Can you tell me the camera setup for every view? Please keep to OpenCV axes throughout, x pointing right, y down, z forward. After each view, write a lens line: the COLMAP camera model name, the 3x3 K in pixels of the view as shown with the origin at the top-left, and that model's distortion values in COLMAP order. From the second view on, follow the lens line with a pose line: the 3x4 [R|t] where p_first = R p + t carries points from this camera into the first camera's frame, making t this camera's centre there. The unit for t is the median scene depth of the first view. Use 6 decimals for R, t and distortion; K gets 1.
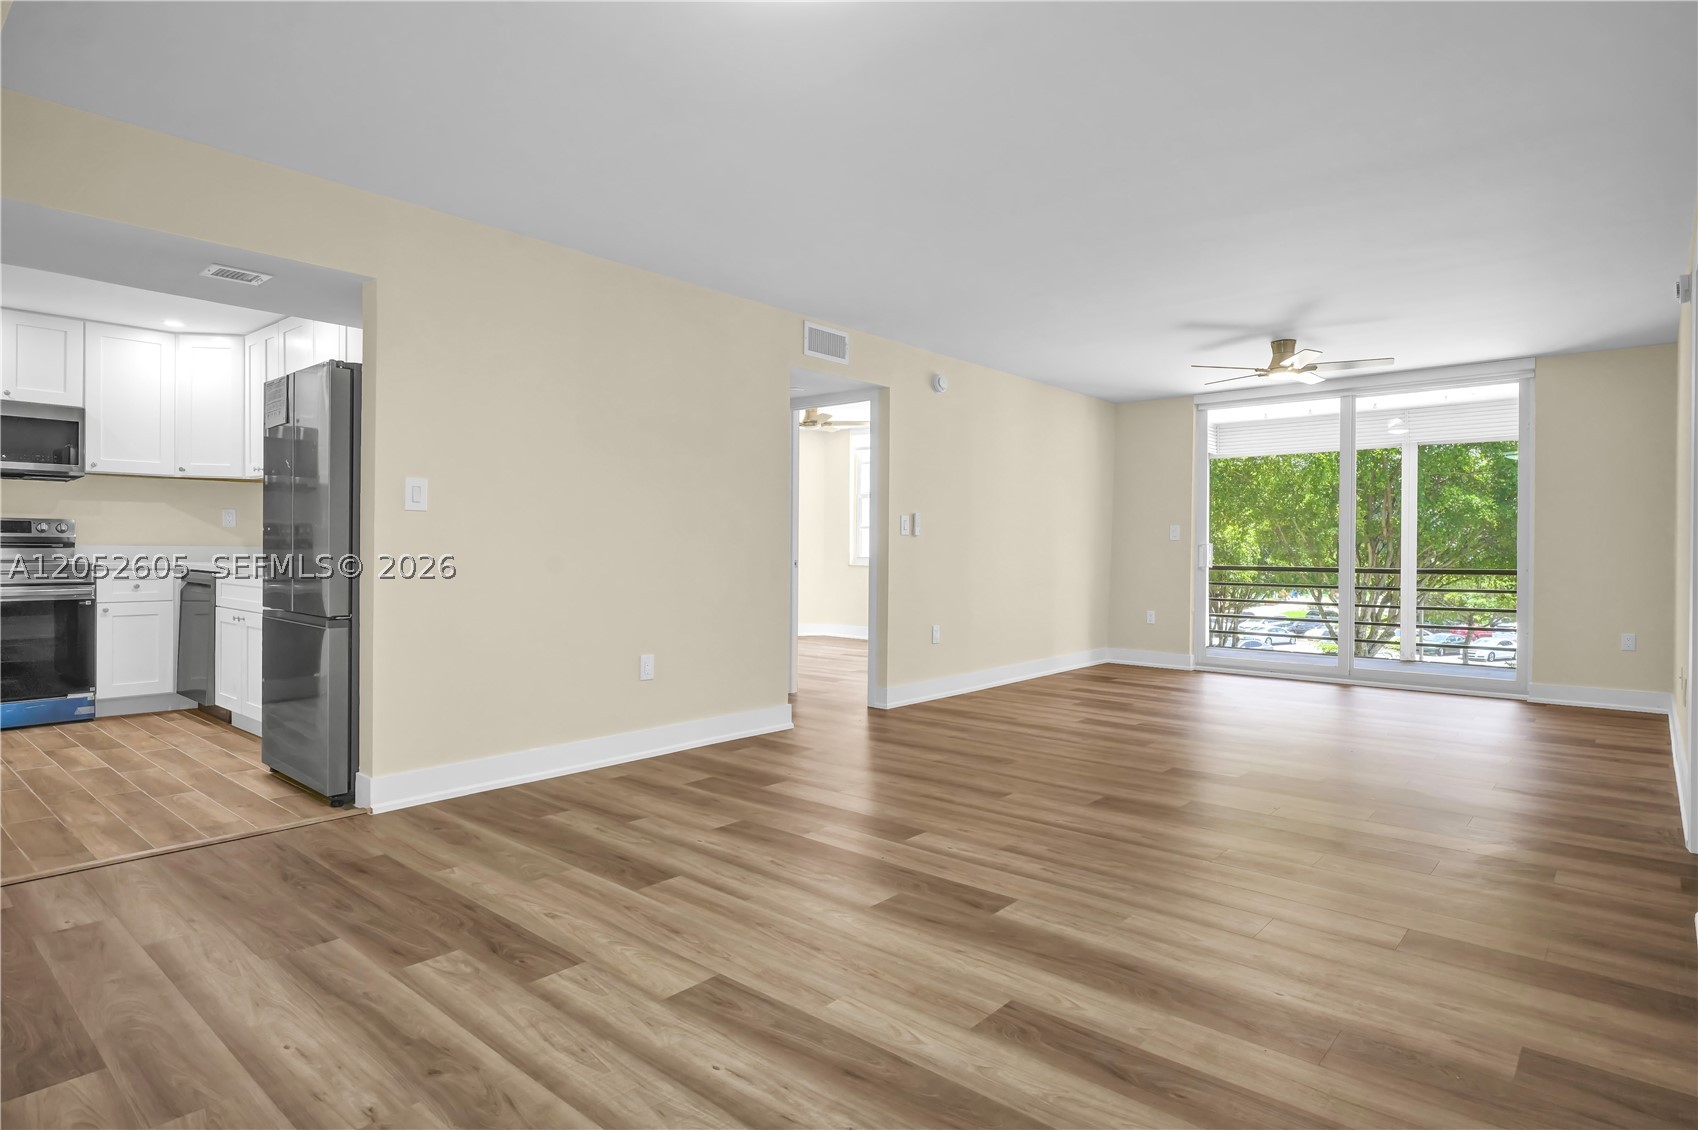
lens RADIAL K [[927.9, 0, 840.4], [0, 927.9, 564.3], [0, 0, 1]] dist [-0.002356, 0.002283]
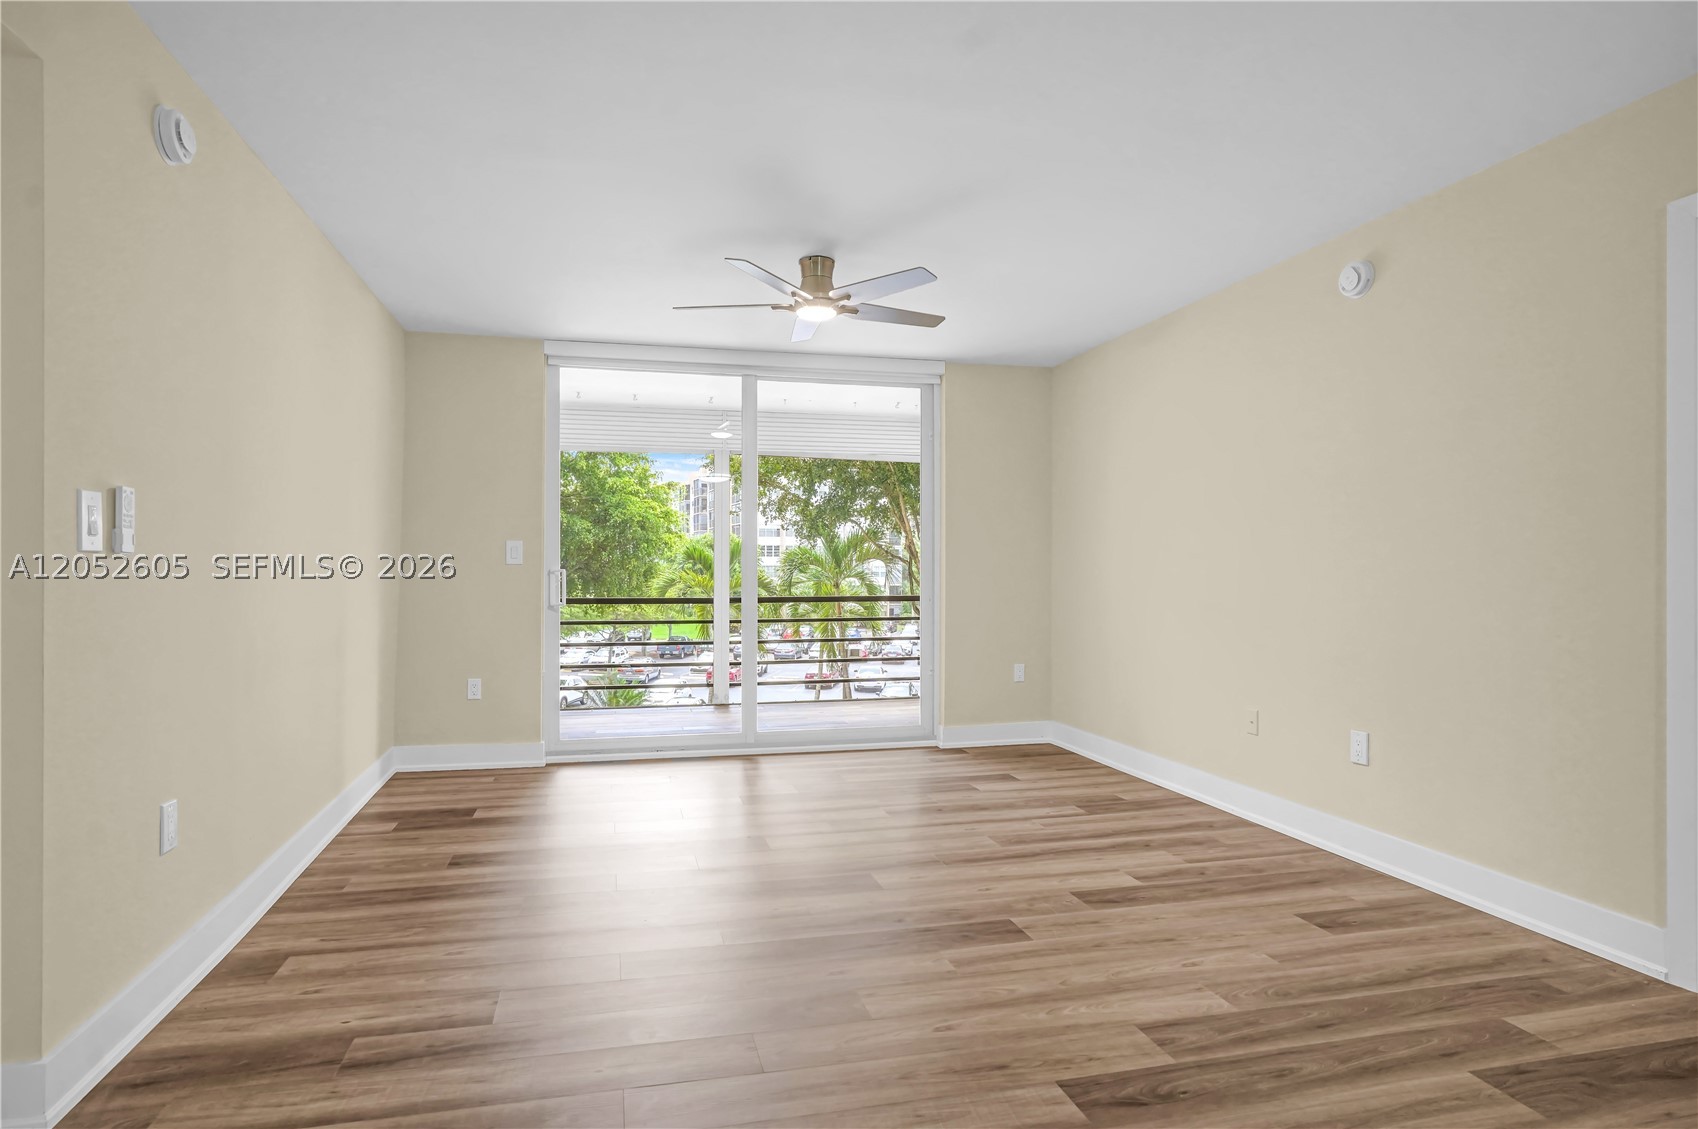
lens RADIAL K [[927.9, 0, 840.4], [0, 927.9, 563.8], [0, 0, 1]] dist [-0.002356, 0.002283]
pose [[0.561683, 0.004794, 0.827339, -0.107522], [0.011991, 0.999831, -0.013934, -0.040500], [-0.827266, 0.017747, 0.561531, 1.307342]]
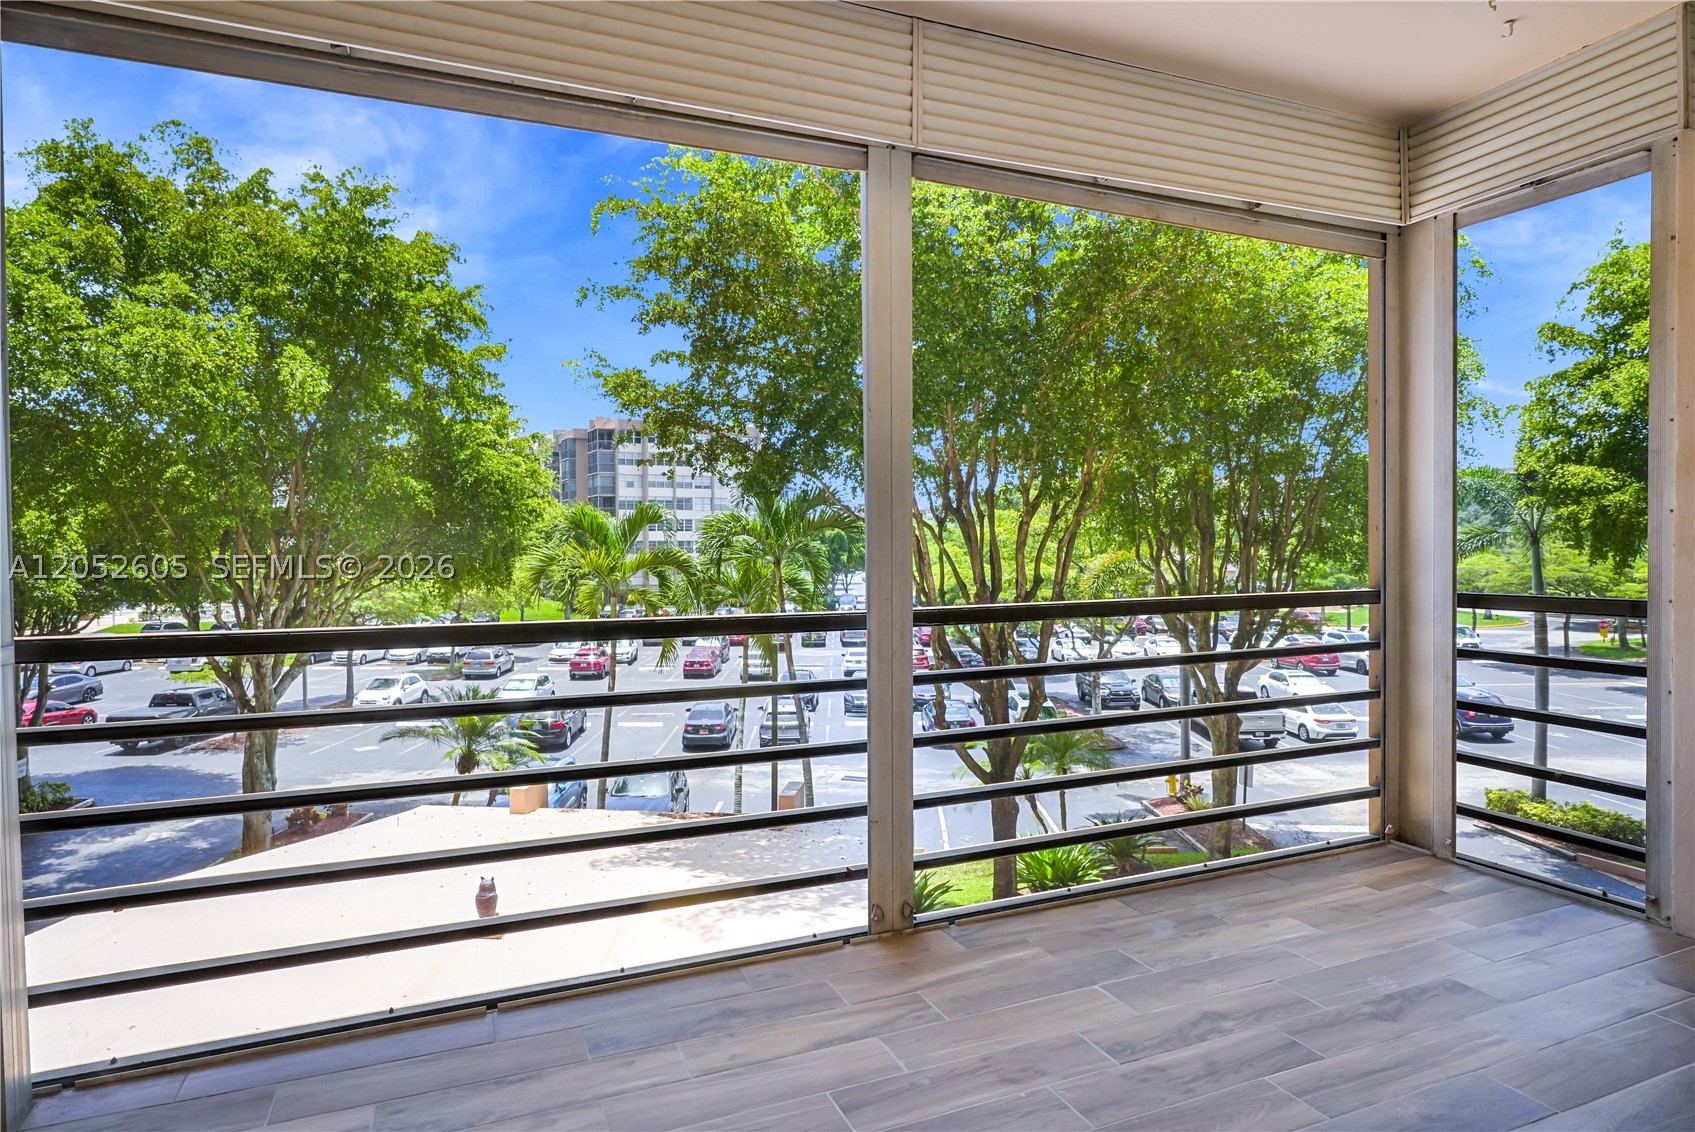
lens RADIAL K [[962.8, 0, 847.5], [0, 962.8, 566.0], [0, 0, 1]] dist [0.000528, 0.000259]
pose [[0.427639, -0.028089, 0.903513, 0.820663], [0.026175, 0.999483, 0.018684, -0.038590], [-0.903570, 0.015659, 0.428153, 2.514645]]
